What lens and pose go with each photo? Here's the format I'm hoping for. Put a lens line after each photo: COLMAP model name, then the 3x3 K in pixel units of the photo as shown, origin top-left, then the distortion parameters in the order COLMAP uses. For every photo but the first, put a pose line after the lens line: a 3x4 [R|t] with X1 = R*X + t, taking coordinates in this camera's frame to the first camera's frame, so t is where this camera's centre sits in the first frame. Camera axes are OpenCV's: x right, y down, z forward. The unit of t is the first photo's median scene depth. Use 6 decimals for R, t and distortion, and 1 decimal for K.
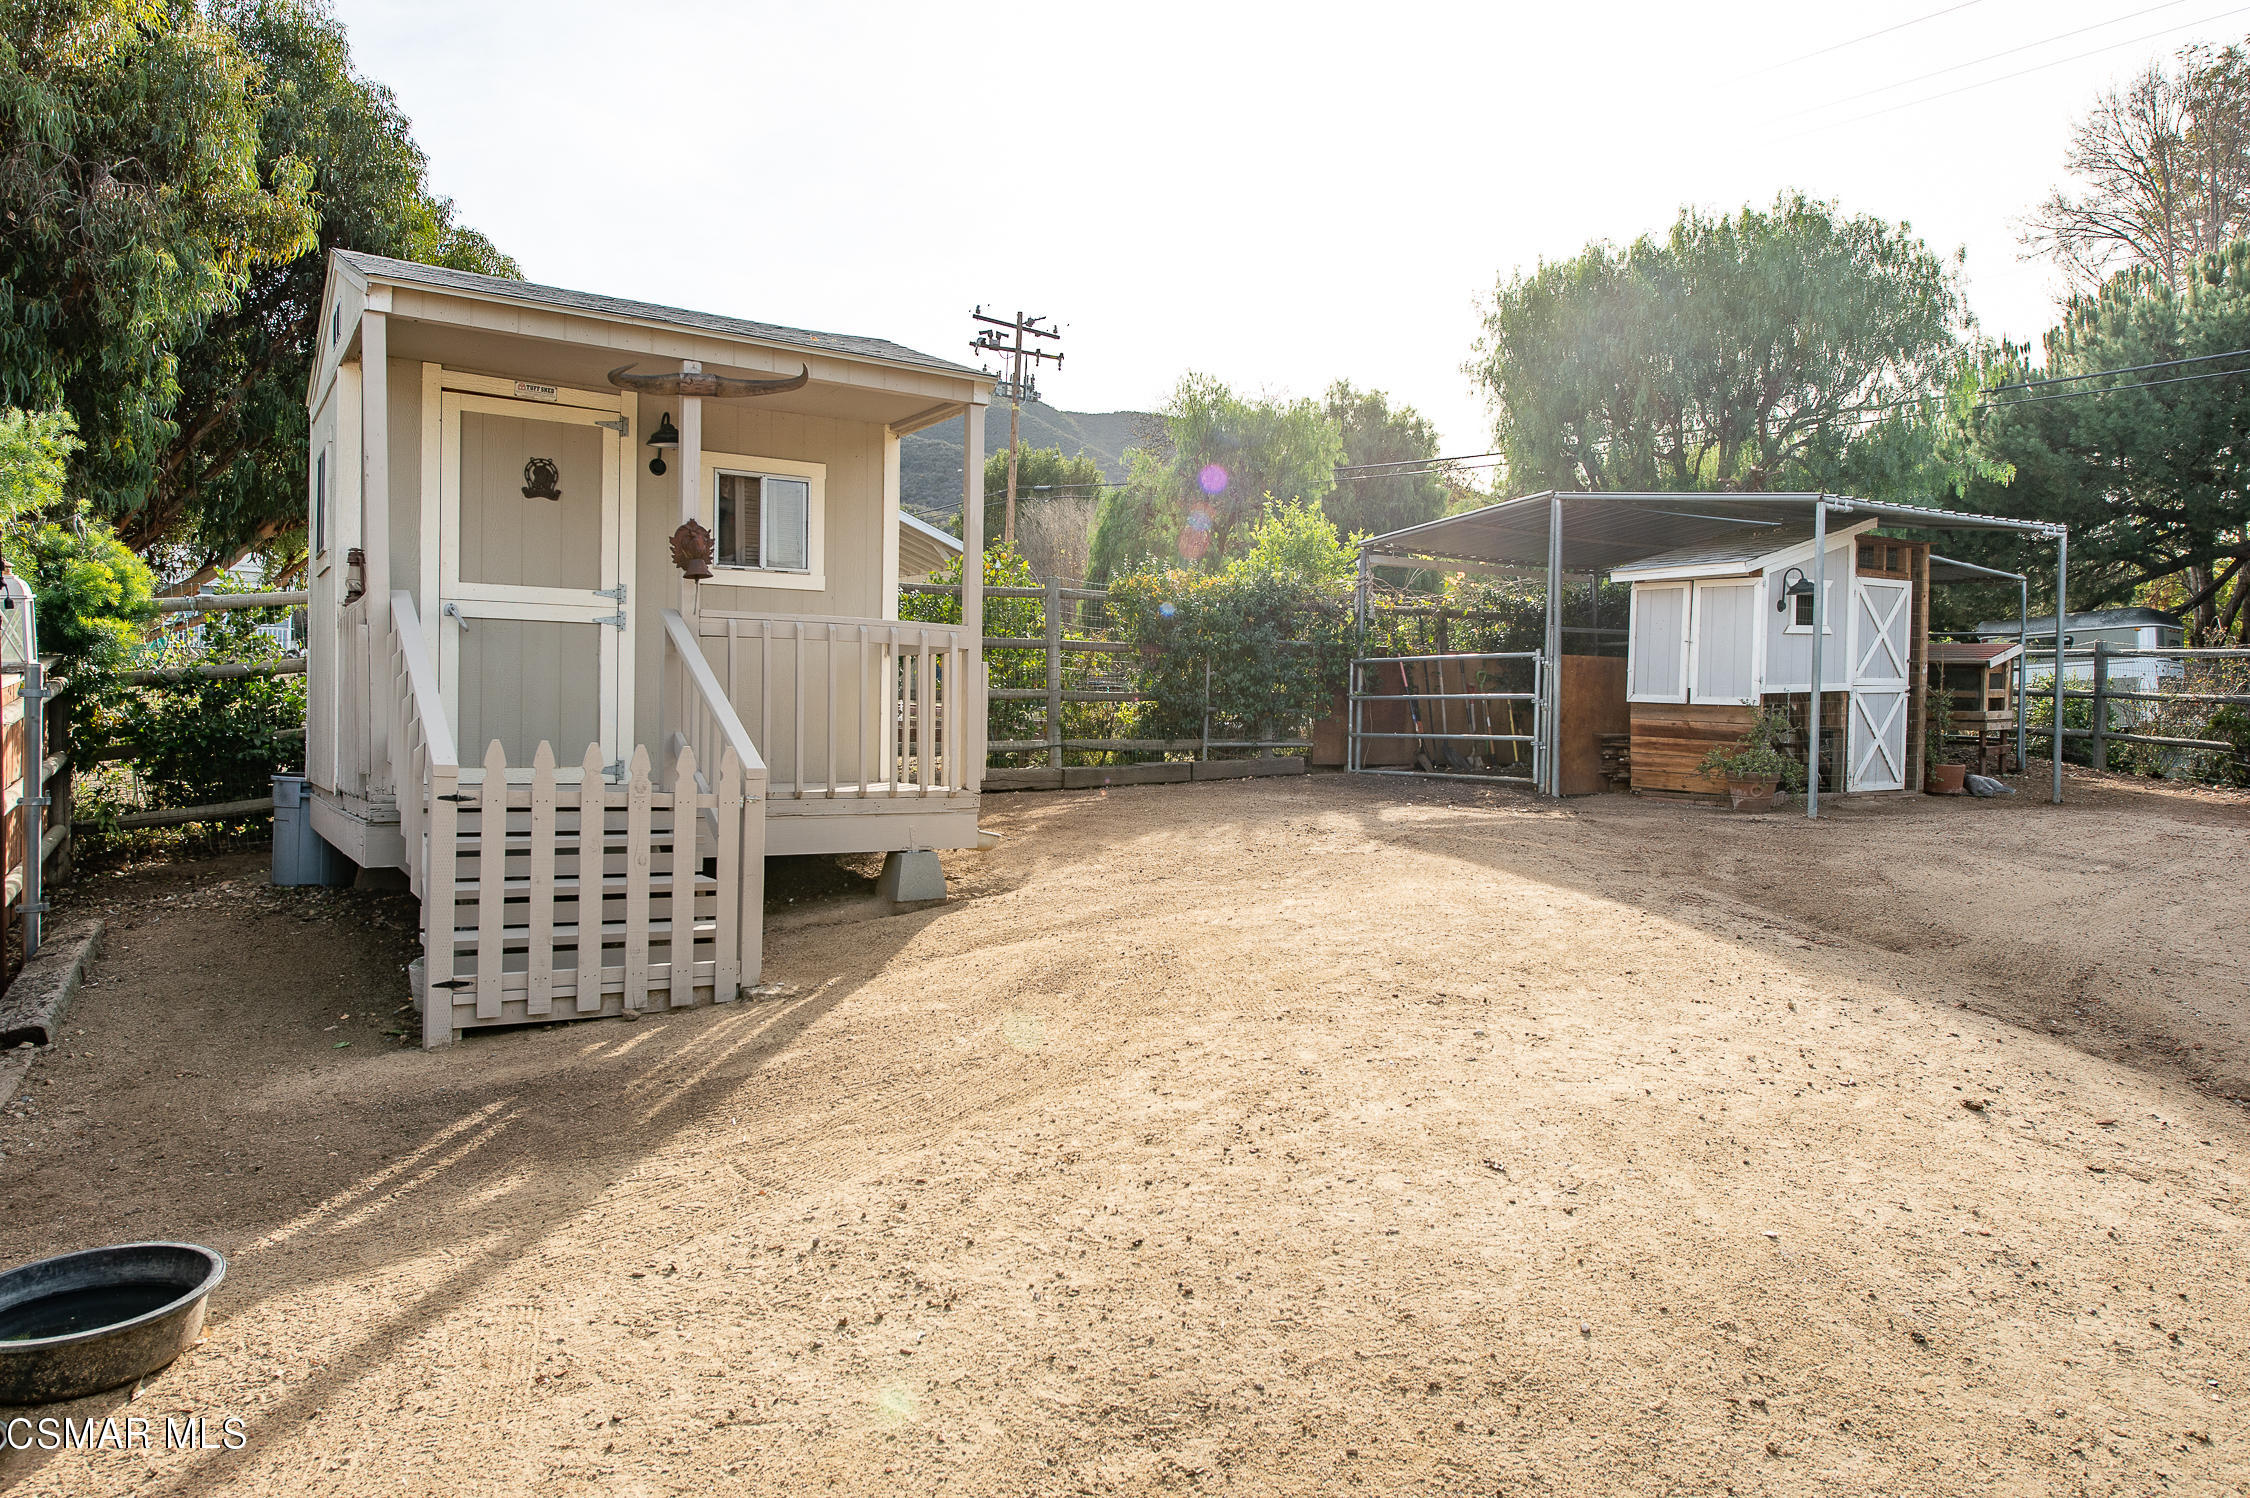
lens RADIAL K [[1481.7, 0, 1128.2], [0, 1481.7, 753.7], [0, 0, 1]] dist [-0.001133, -0.001845]
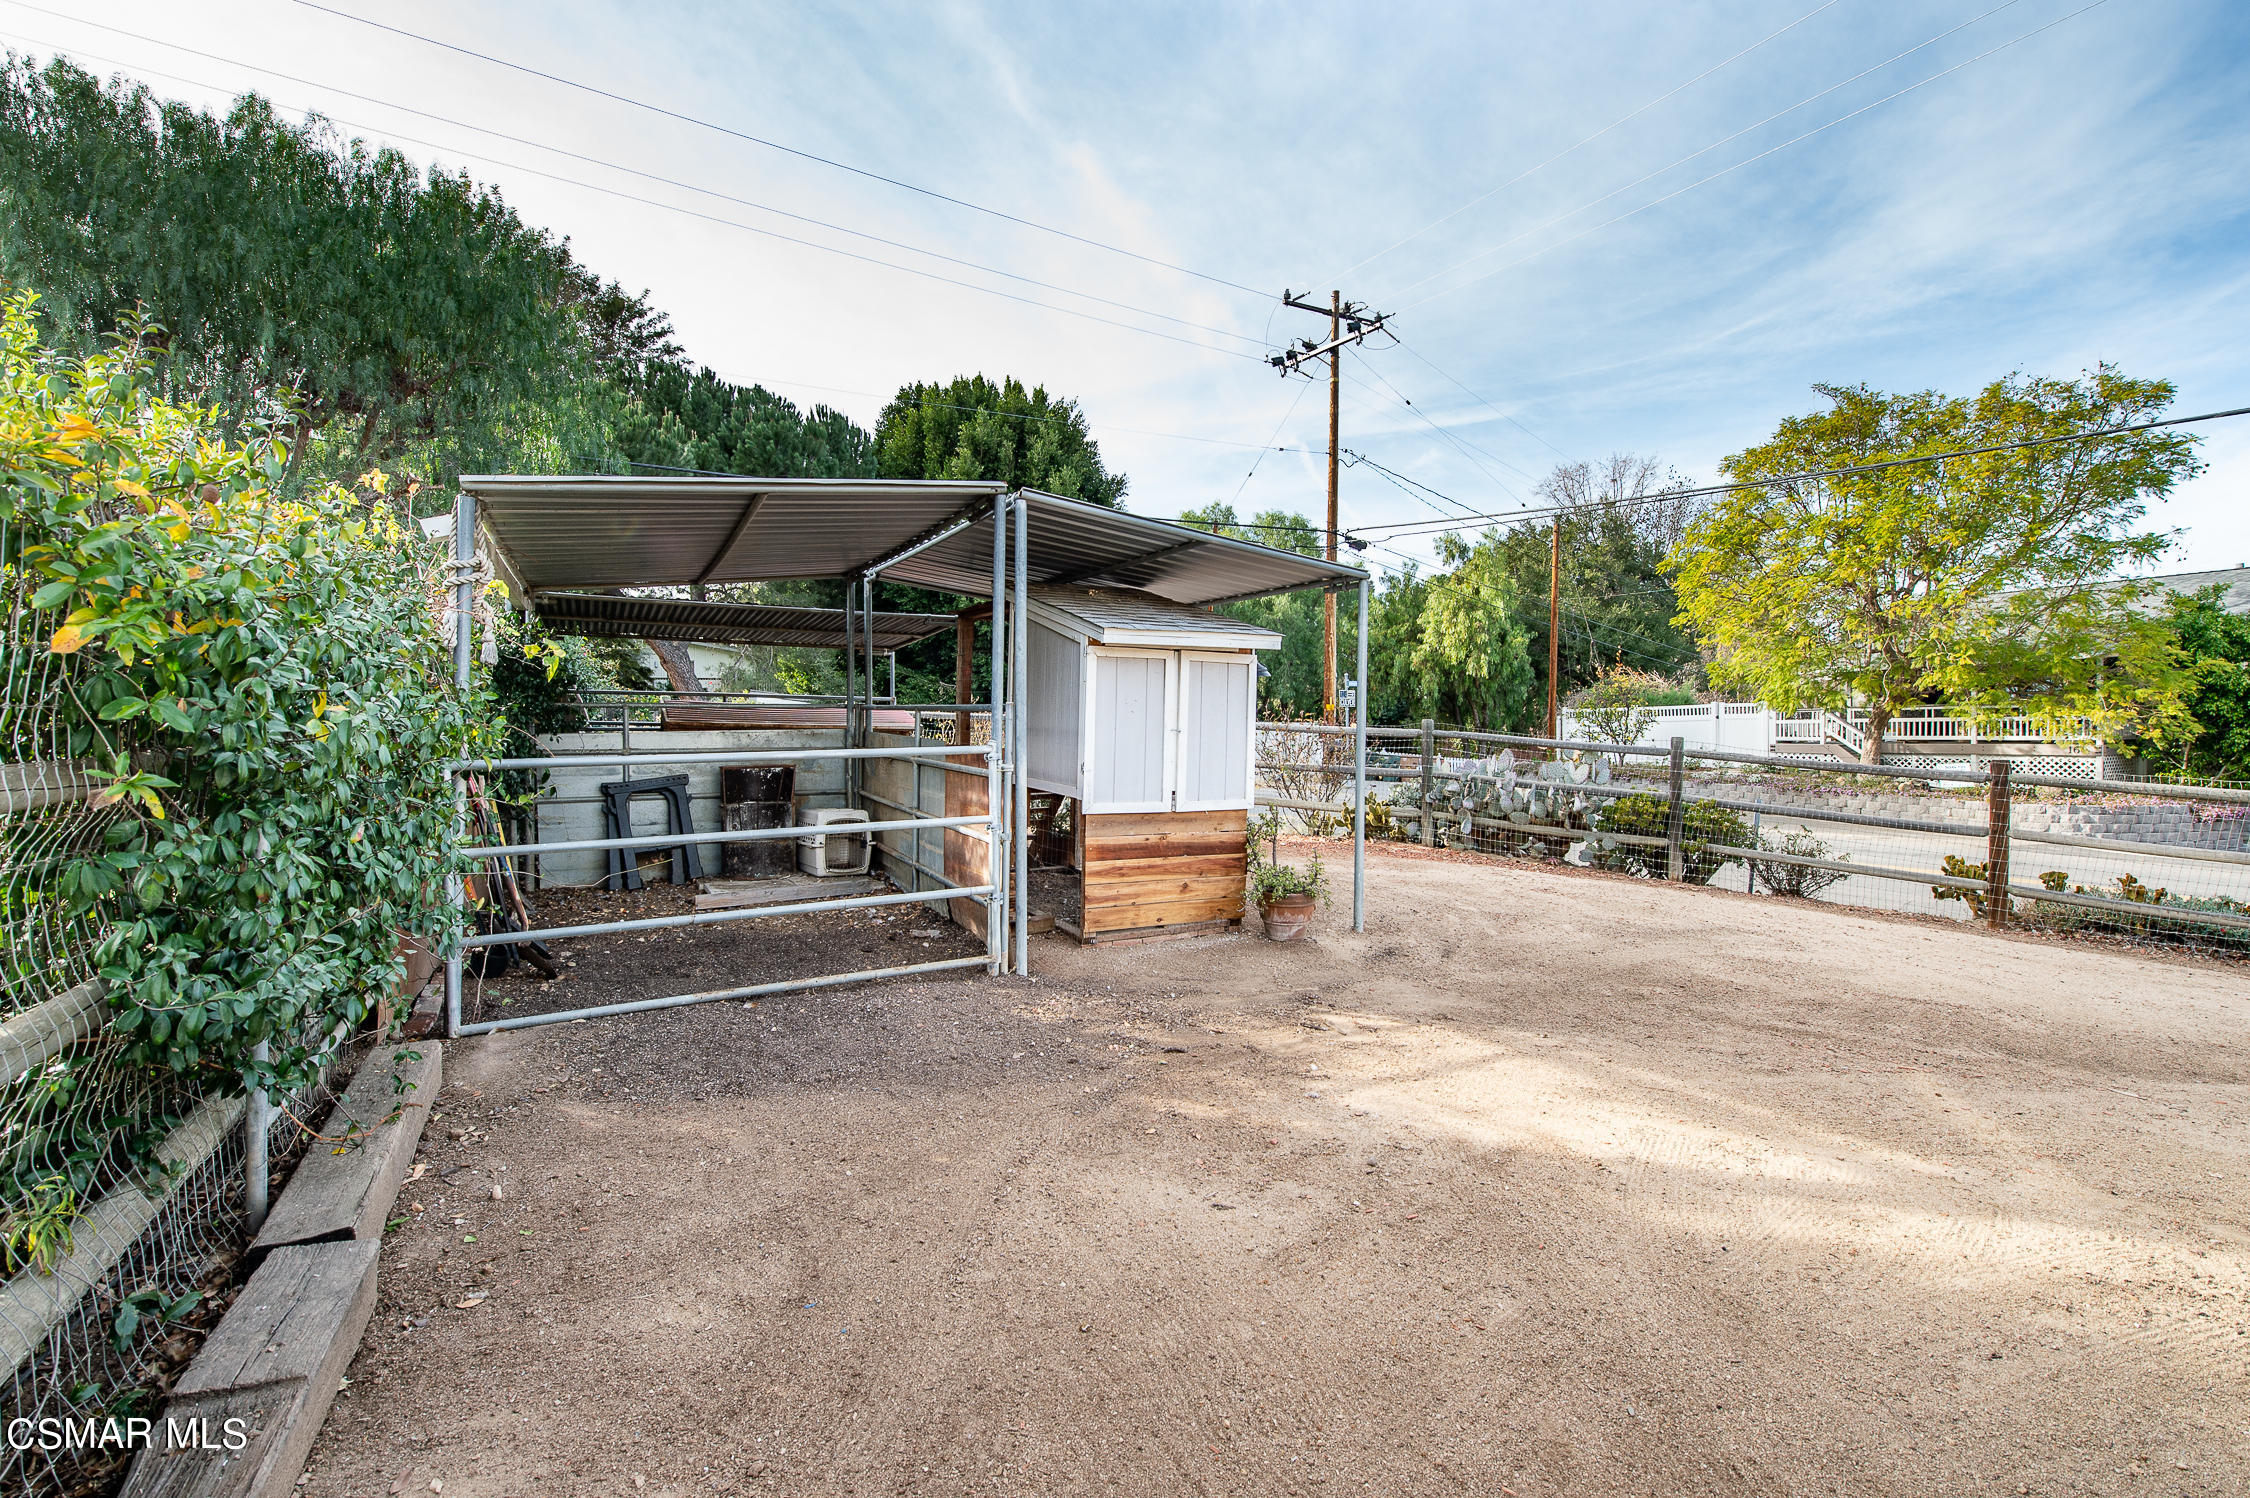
lens RADIAL K [[975.8, 0, 1125.0], [0, 975.8, 711.7], [0, 0, 1]] dist [0.001980, -0.014483]
pose [[0.084957, -0.006186, 0.996365, -0.122201], [0.036268, 0.999337, 0.003112, -0.086863], [-0.995724, 0.035871, 0.085125, 0.976263]]
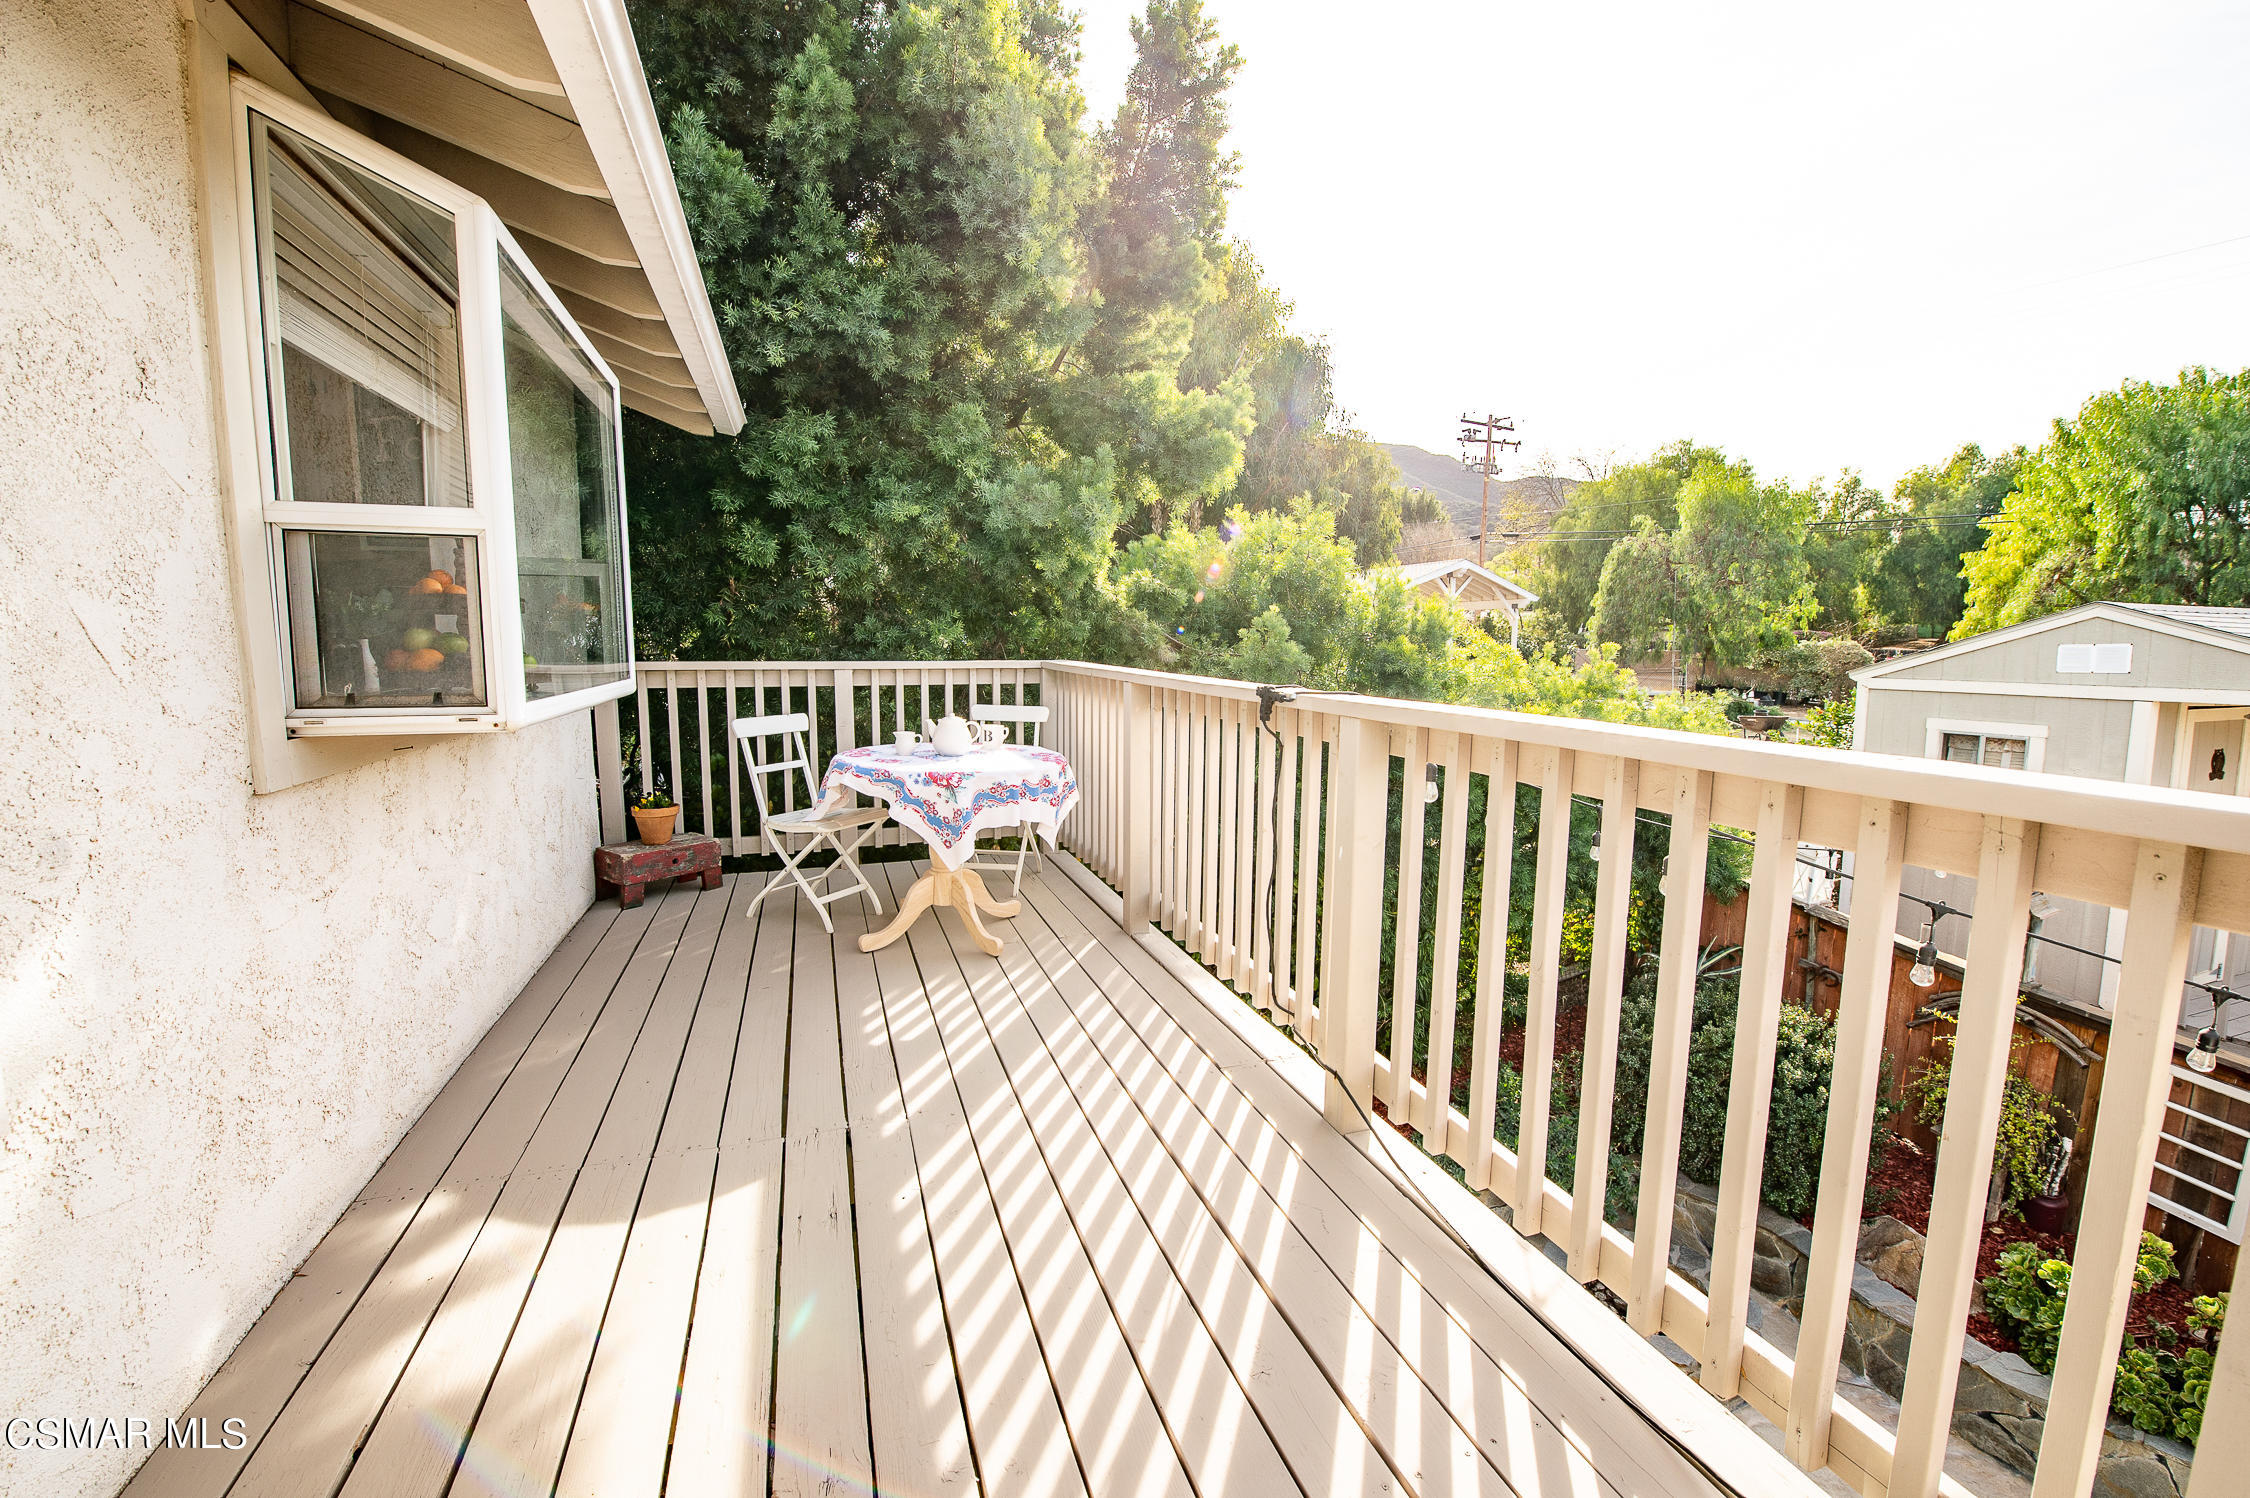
lens RADIAL K [[899.7, 0, 1124.5], [0, 899.7, 741.4], [0, 0, 1]] dist [-0.016080, -0.000162]
pose [[0.972042, 0.007722, -0.234681, -0.786350], [0.013731, 0.995879, 0.089641, -0.196360], [0.234406, -0.090357, 0.967930, 0.011160]]
